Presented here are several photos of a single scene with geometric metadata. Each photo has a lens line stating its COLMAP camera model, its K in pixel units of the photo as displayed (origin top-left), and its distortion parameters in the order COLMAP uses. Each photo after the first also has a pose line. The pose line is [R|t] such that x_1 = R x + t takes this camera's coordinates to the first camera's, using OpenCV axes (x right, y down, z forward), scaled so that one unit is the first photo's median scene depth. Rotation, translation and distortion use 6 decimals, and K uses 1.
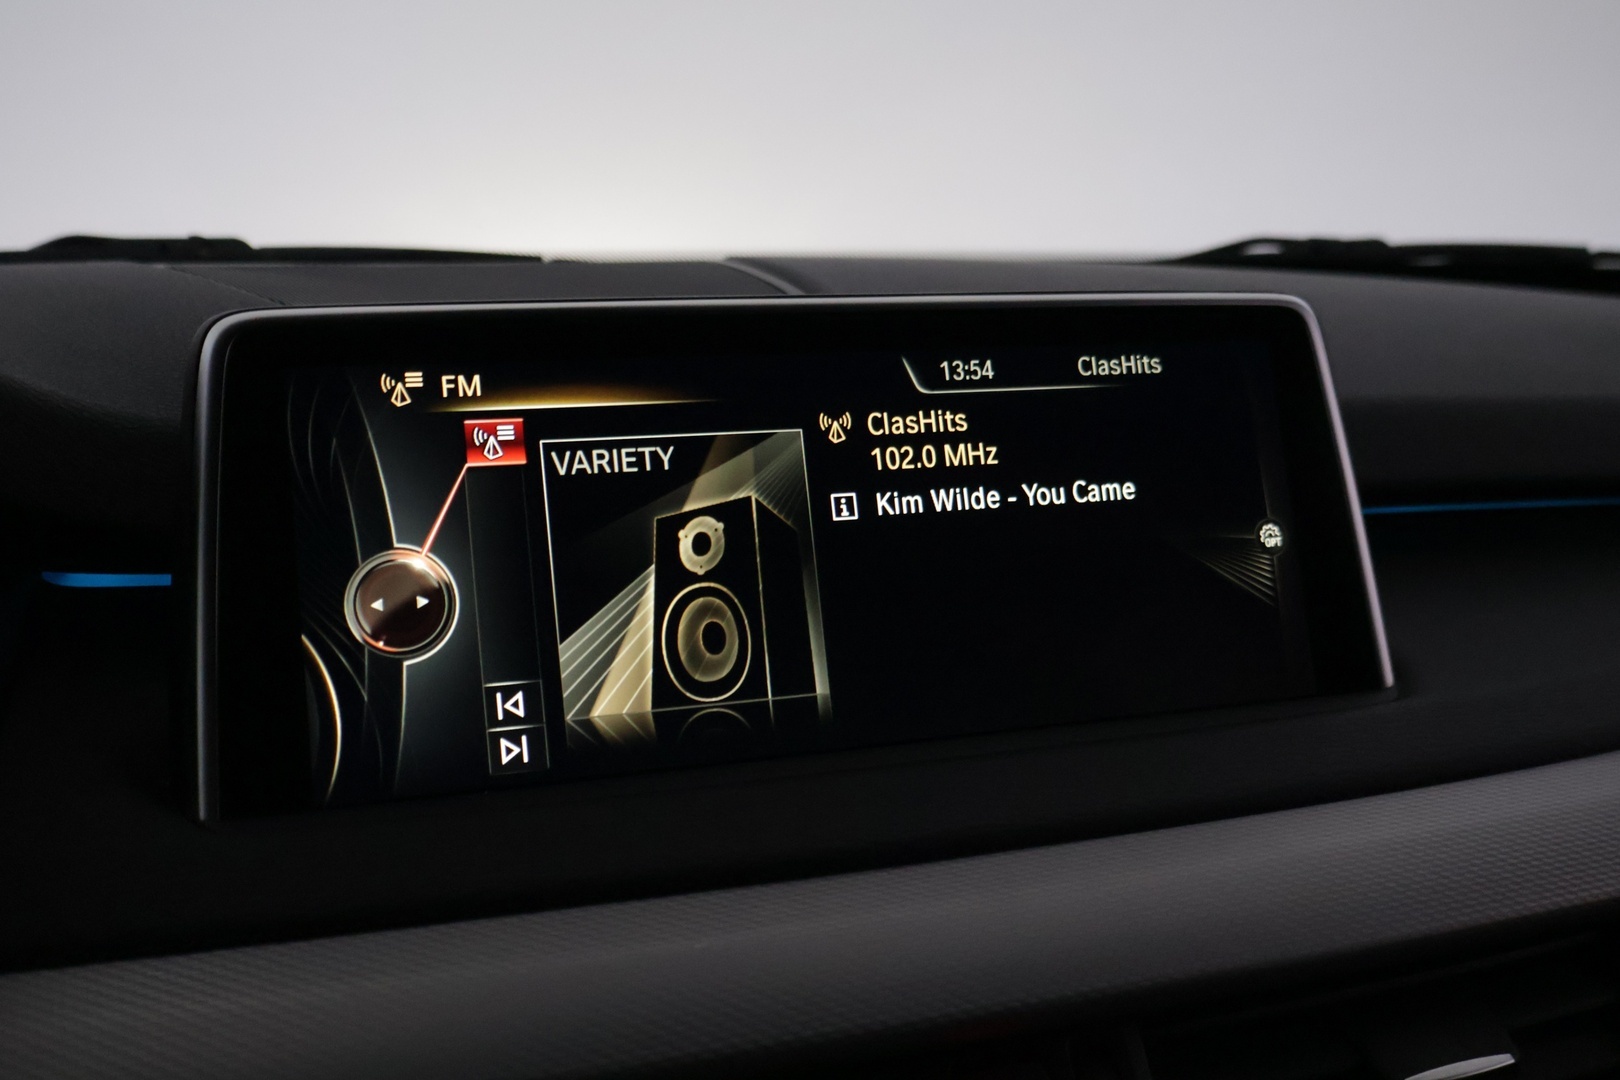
lens RADIAL K [[1809.0, 0, 814.7], [0, 1809.0, 537.0], [0, 0, 1]] dist [-0.054833, 0.000000]
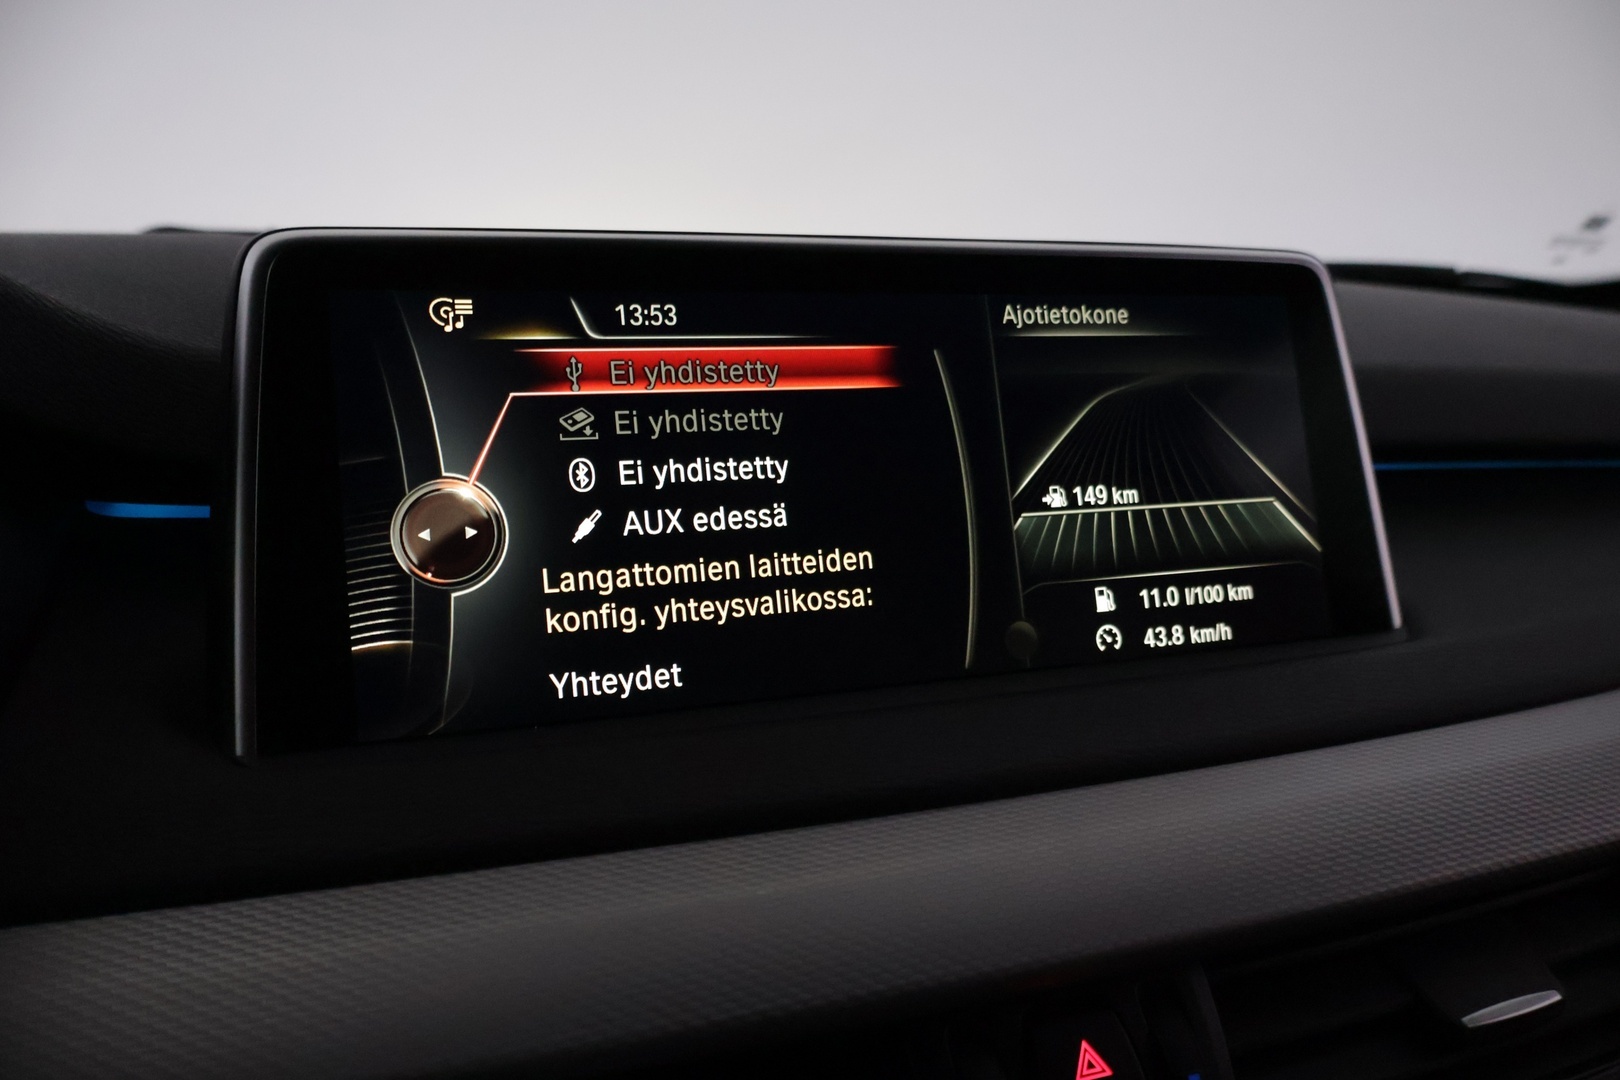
lens RADIAL K [[1331.4, 0, 808.6], [0, 1331.4, 552.2], [0, 0, 1]] dist [-0.055064, 0.000248]
pose [[0.996514, 0.020147, 0.080951, -0.092901], [-0.023235, 0.999031, 0.037387, 0.015503], [-0.080120, -0.039137, 0.996017, 0.268481]]
